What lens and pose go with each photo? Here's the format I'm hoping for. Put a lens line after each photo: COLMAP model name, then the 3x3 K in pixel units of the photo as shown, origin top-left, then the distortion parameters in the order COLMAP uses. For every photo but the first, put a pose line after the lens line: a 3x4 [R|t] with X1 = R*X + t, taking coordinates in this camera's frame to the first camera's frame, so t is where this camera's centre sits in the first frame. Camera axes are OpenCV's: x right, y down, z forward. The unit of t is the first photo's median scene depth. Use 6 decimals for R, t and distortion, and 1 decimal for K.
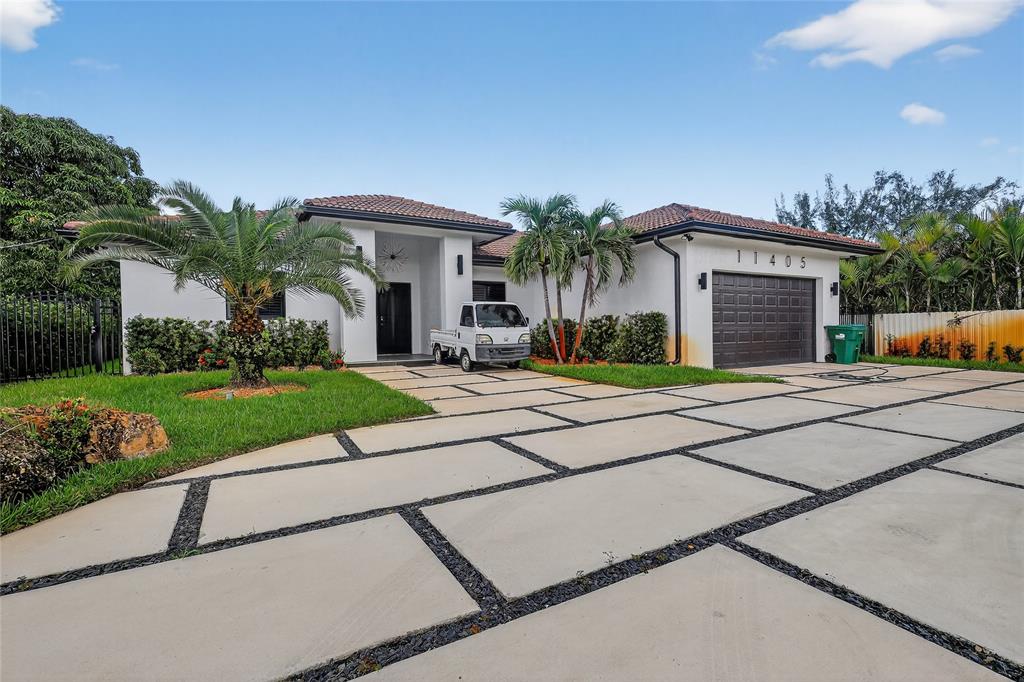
lens RADIAL K [[467.0, 0, 512.0], [0, 467.0, 341.0], [0, 0, 1]] dist [0.002252, 0.000077]
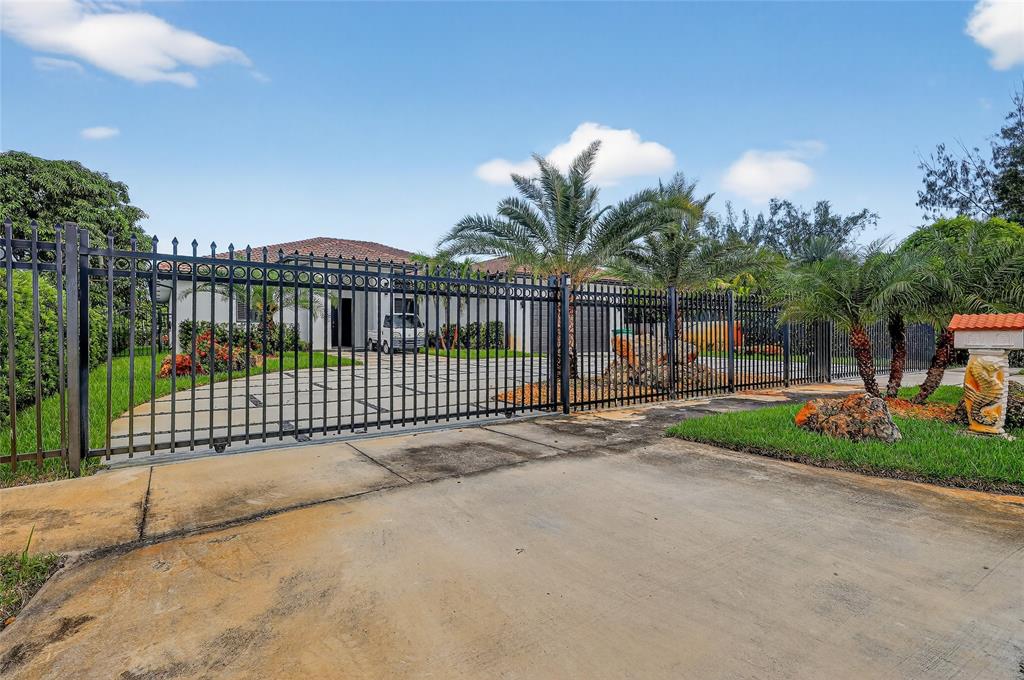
lens RADIAL K [[467.0, 0, 512.0], [0, 467.0, 340.0], [0, 0, 1]] dist [0.002252, 0.000077]
pose [[0.993394, 0.007099, 0.114536, 0.092658], [-0.005763, 0.999912, -0.011991, 0.018589], [-0.114611, 0.011252, 0.993347, -0.429632]]
